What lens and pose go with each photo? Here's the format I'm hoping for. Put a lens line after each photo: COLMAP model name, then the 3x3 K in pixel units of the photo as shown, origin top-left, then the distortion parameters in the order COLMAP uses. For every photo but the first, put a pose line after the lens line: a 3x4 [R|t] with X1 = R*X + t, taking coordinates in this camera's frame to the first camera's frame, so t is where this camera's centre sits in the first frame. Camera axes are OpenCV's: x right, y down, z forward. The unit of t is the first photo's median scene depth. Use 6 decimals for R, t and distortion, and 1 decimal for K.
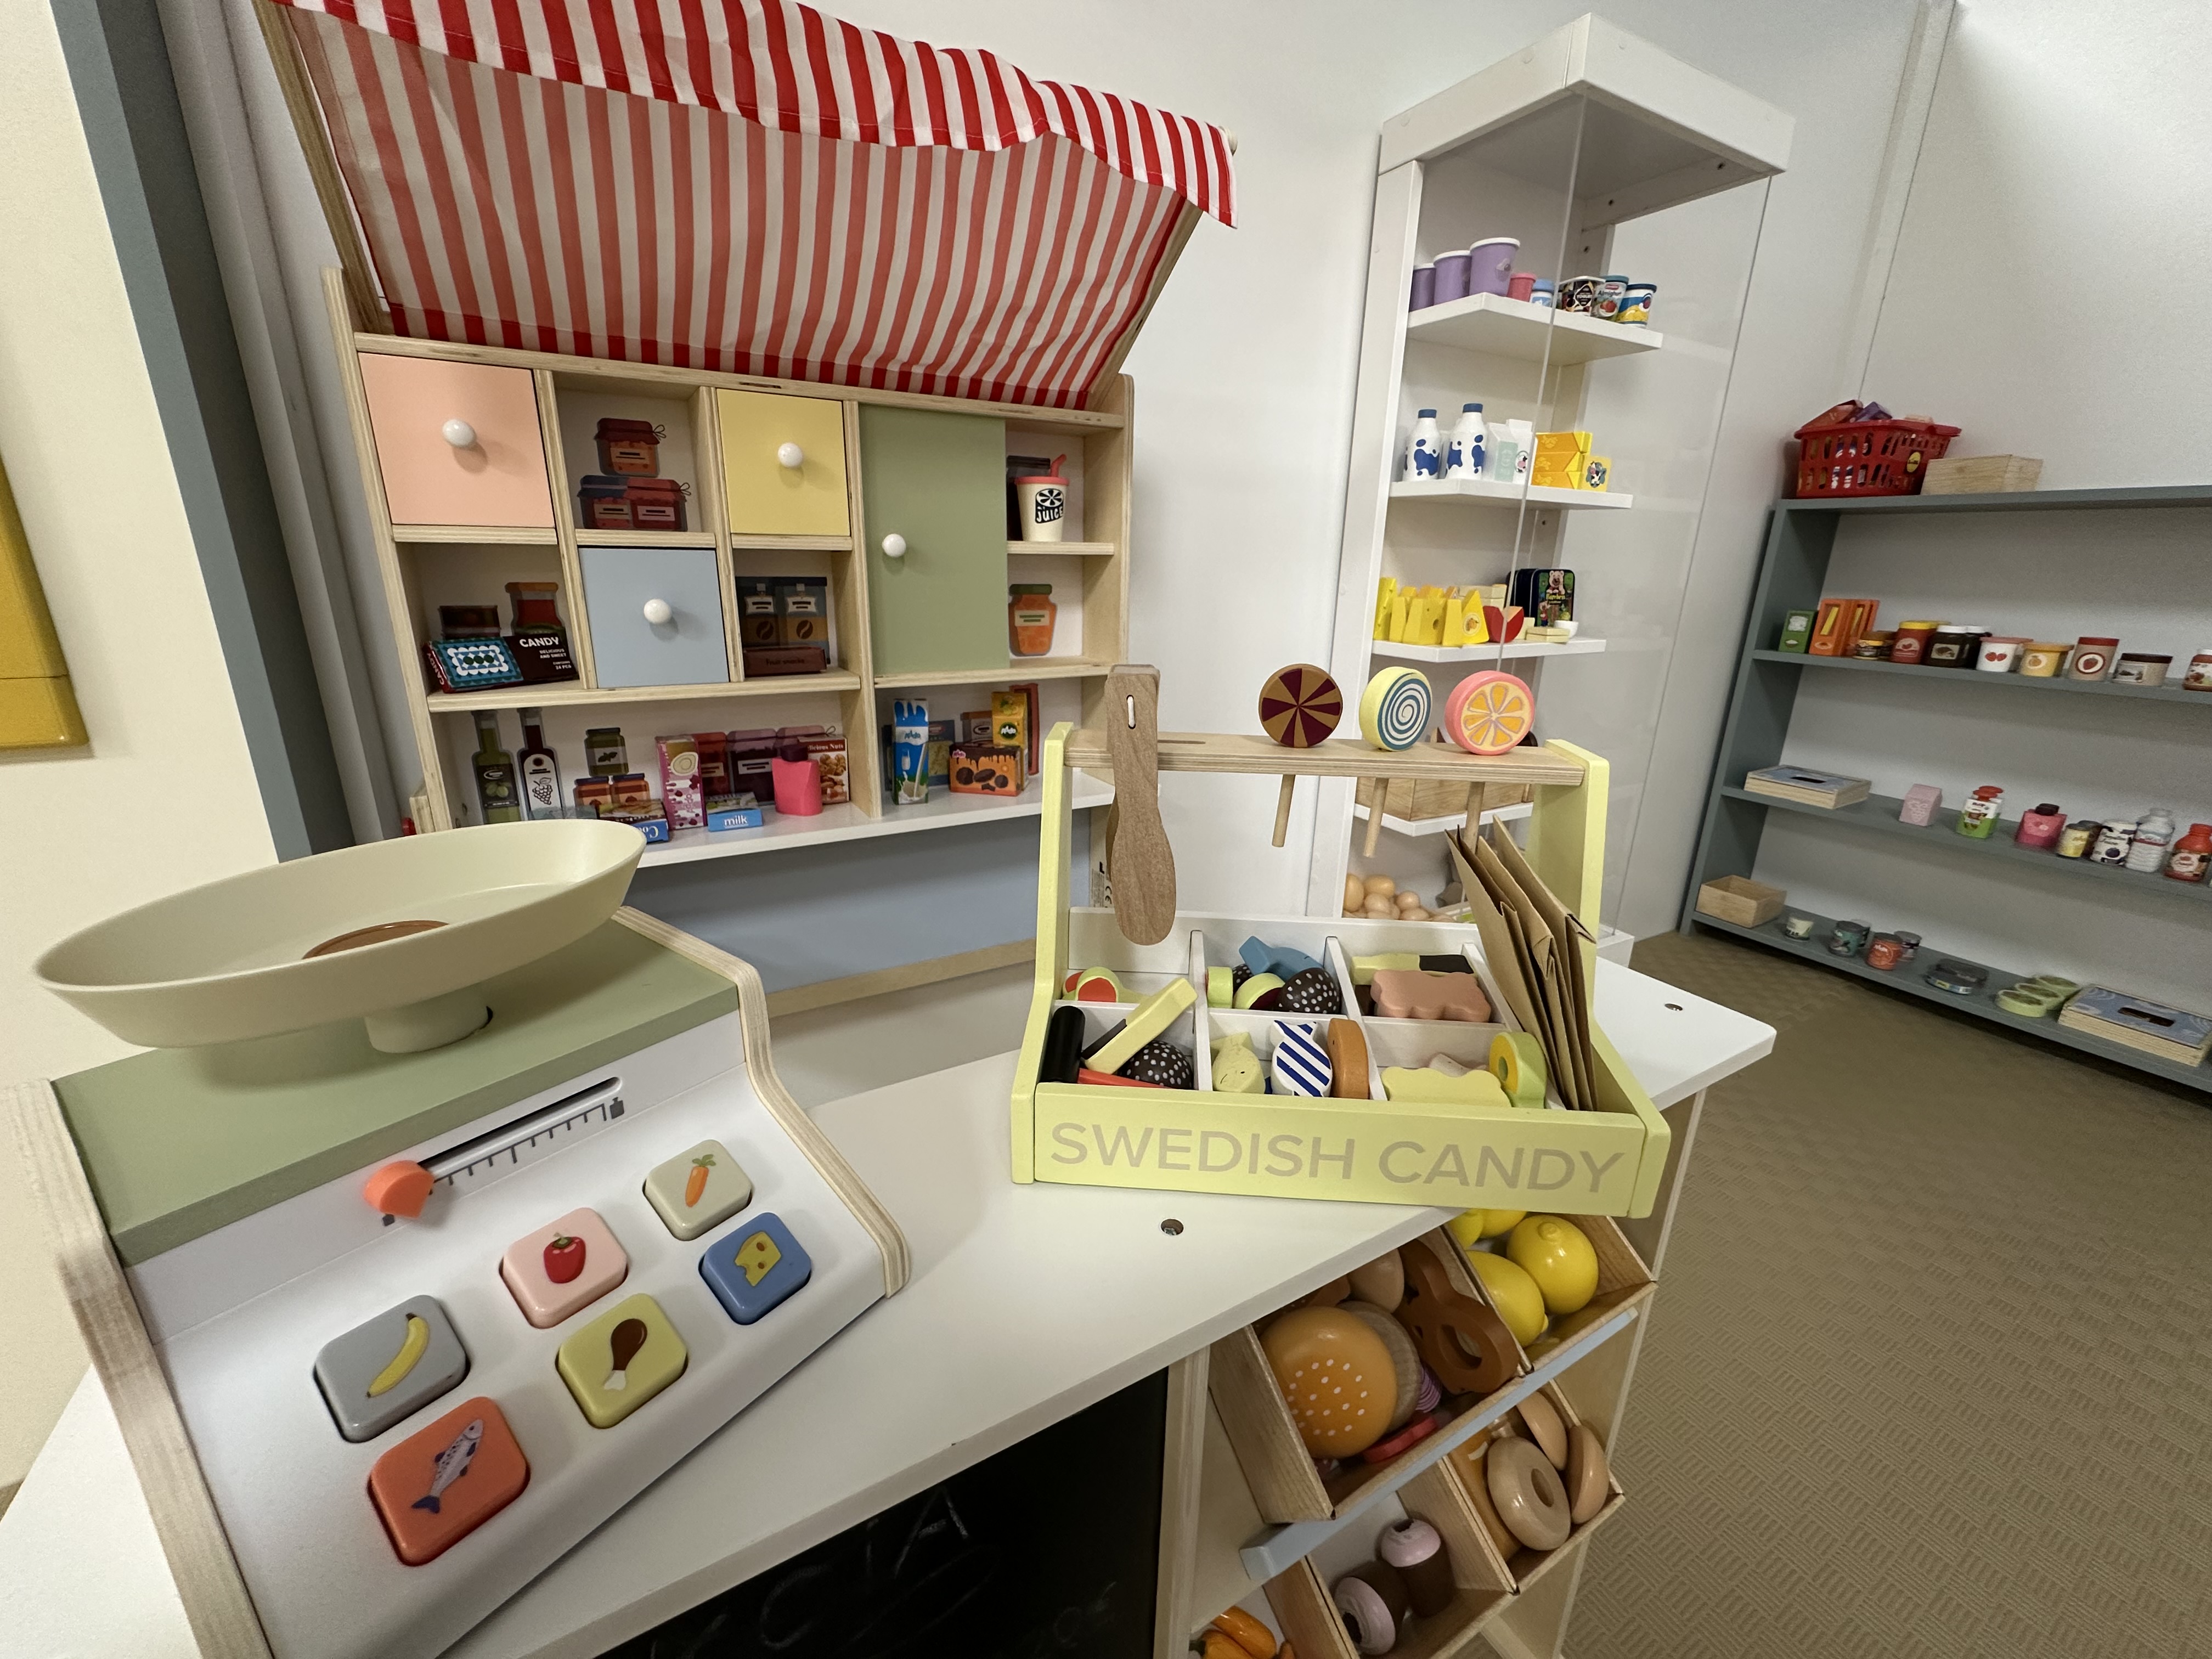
lens RADIAL K [[880.8, 0, 1104.3], [0, 880.8, 826.6], [0, 0, 1]] dist [-0.009487, 0.002206]
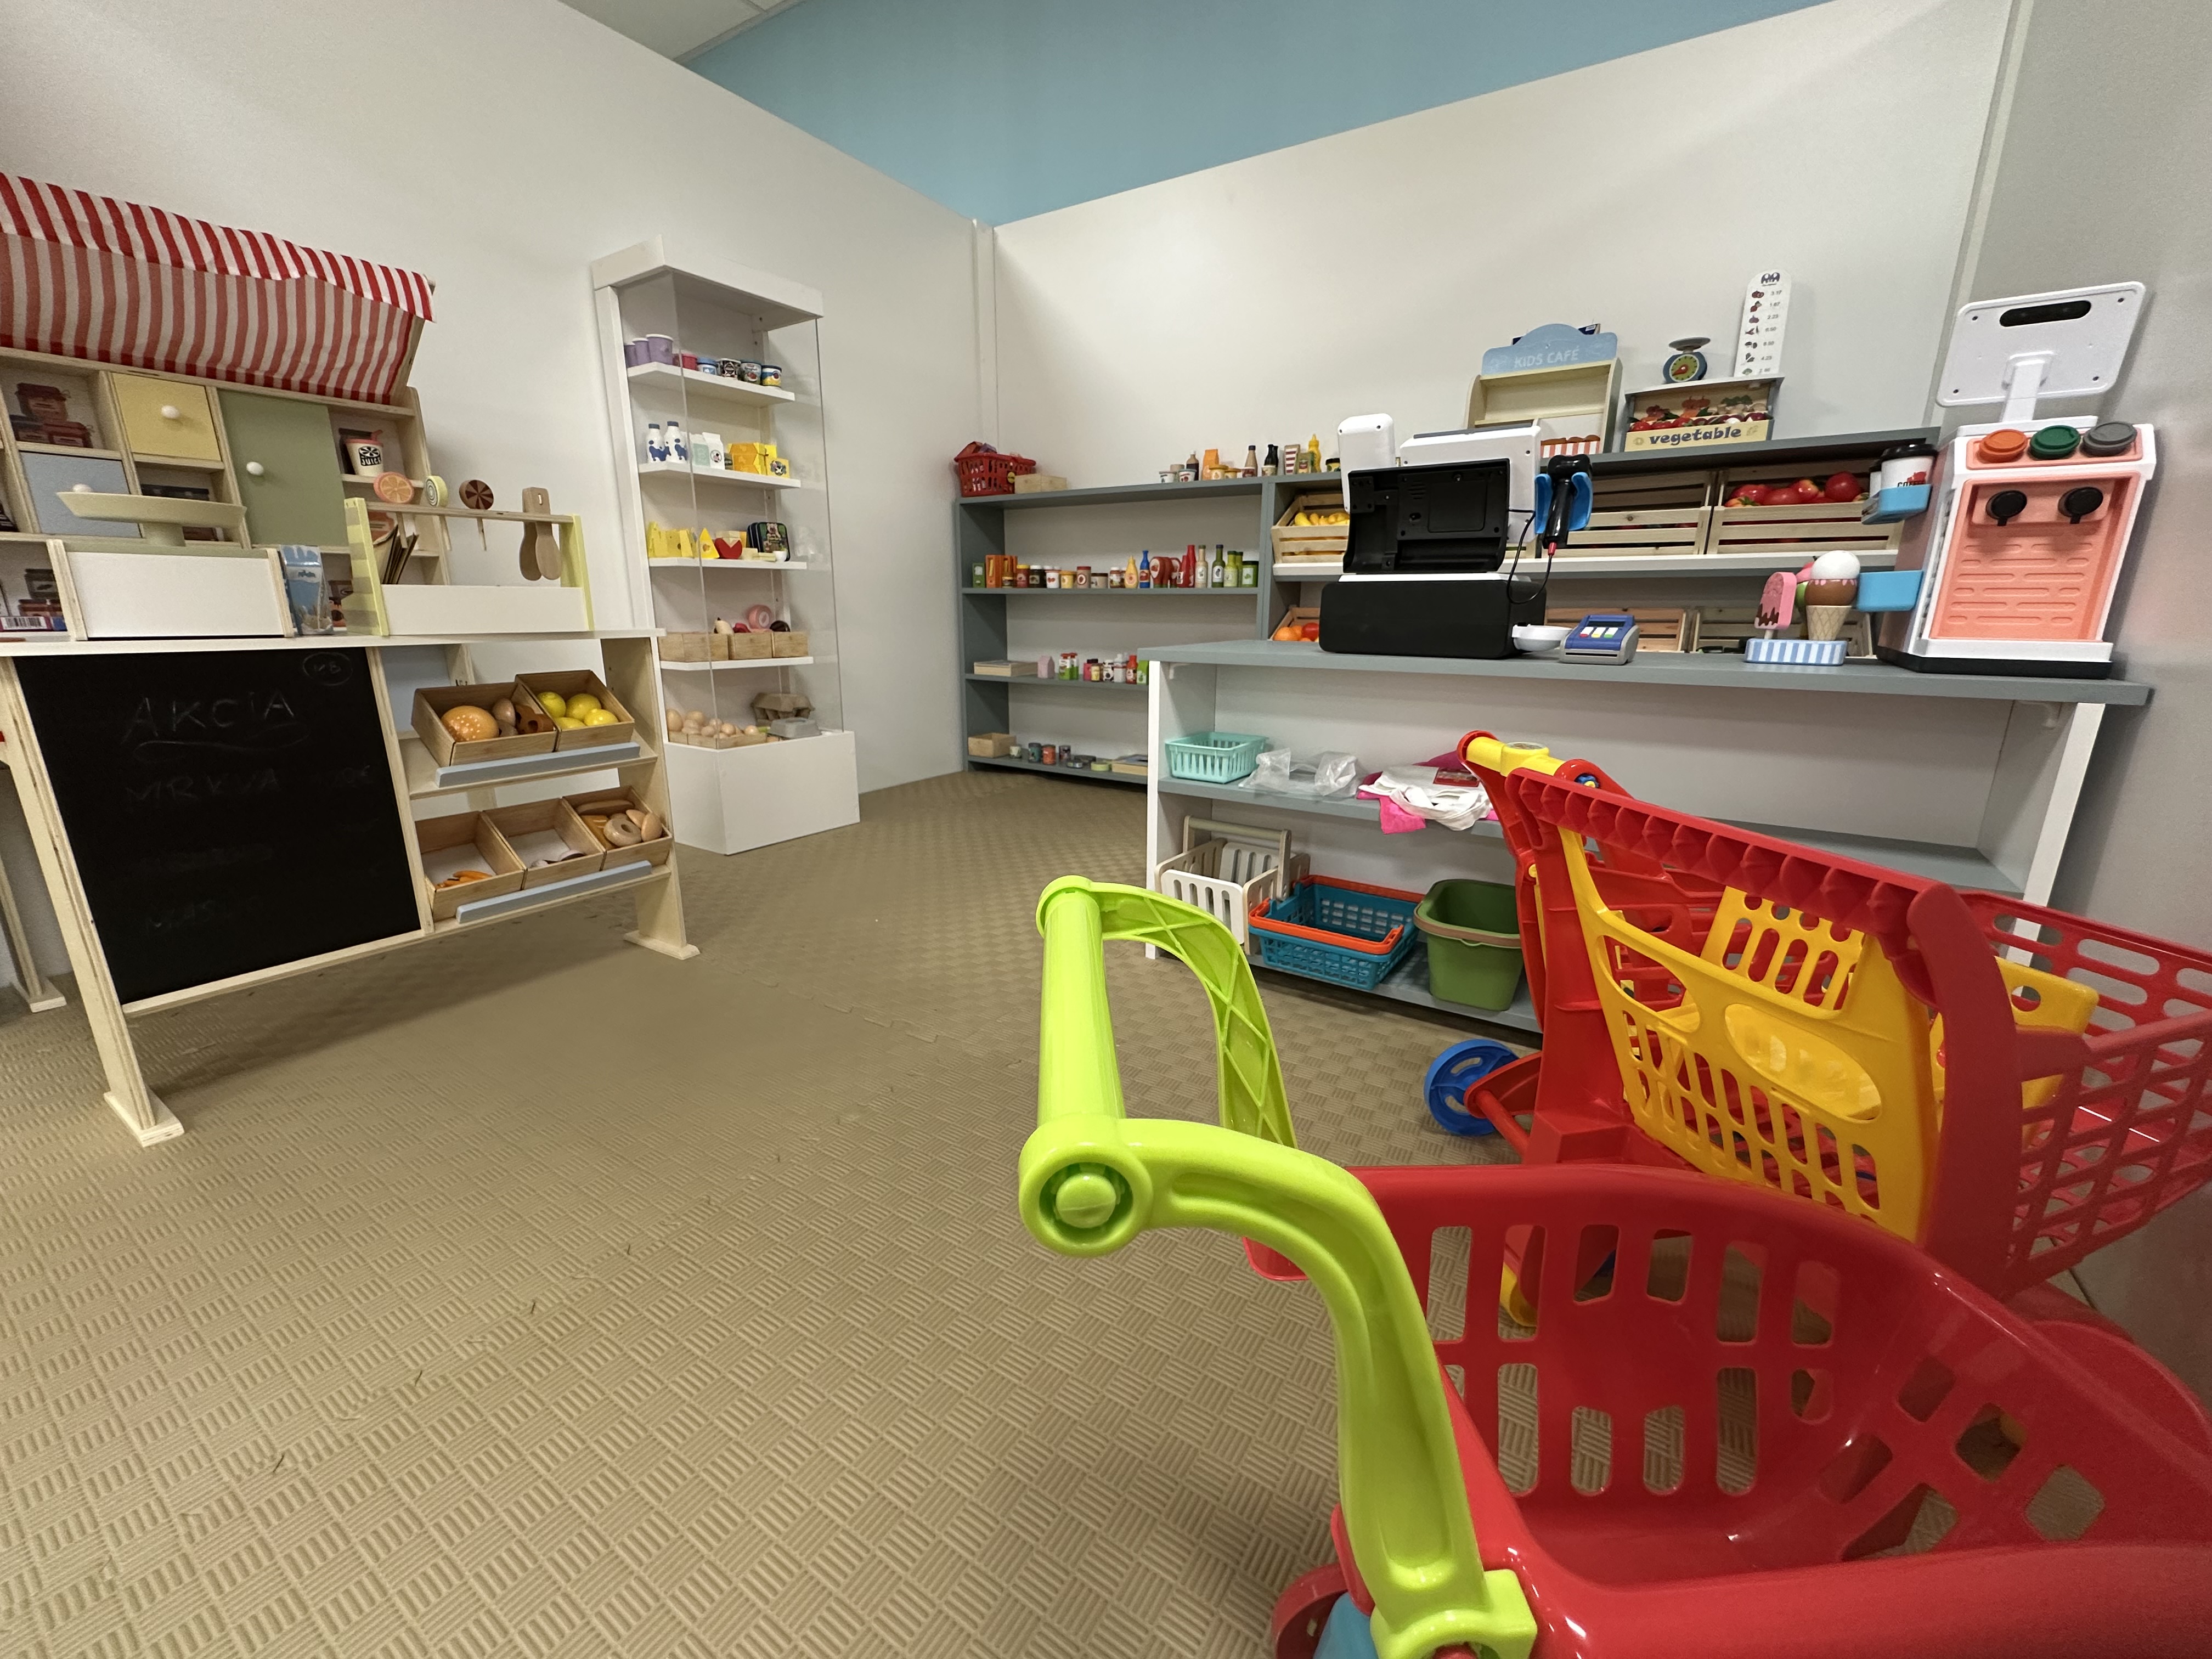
lens RADIAL K [[880.8, 0, 1108.5], [0, 880.8, 831.3], [0, 0, 1]] dist [-0.009487, 0.002206]
pose [[0.886724, -0.130418, 0.443522, 0.305367], [0.147007, 0.989131, -0.003053, 0.491786], [-0.438303, 0.067908, 0.896258, -0.958203]]
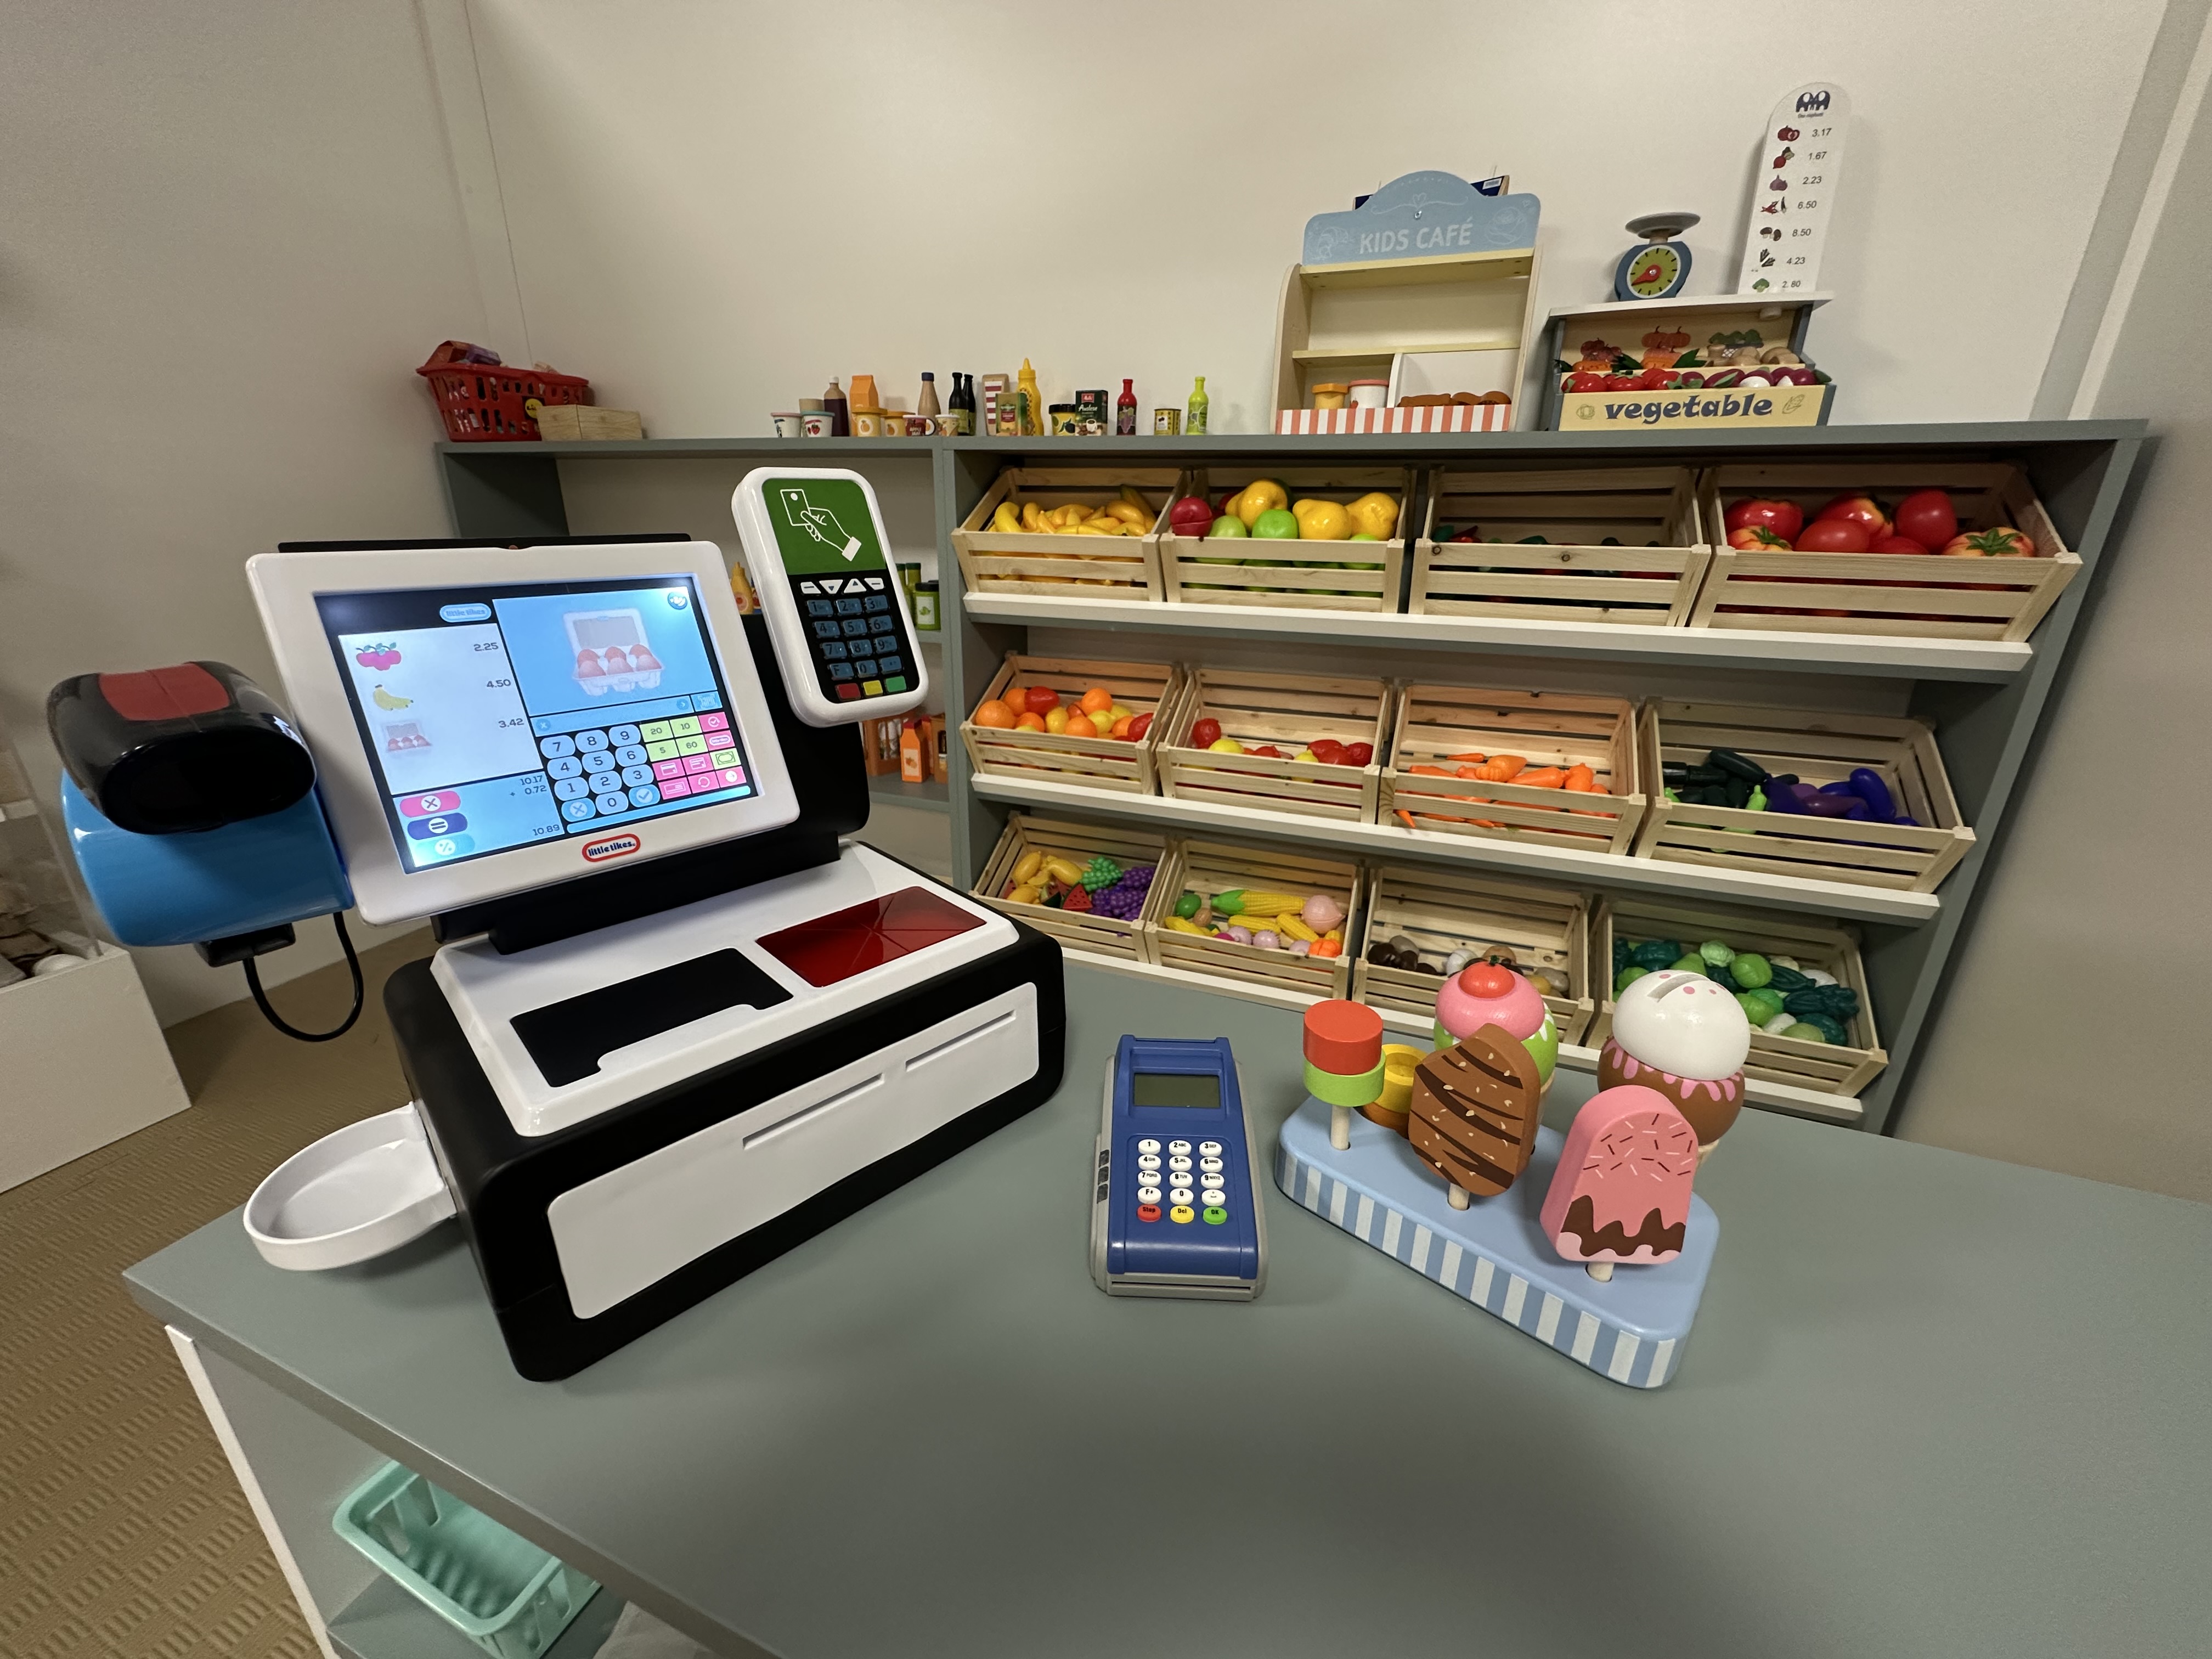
lens RADIAL K [[880.8, 0, 1116.0], [0, 880.8, 828.1], [0, 0, 1]] dist [-0.009487, 0.002206]
pose [[0.784405, -0.217913, 0.580709, 1.105917], [0.180982, 0.975921, 0.121752, 0.095254], [-0.593258, 0.009595, 0.804955, -0.349517]]
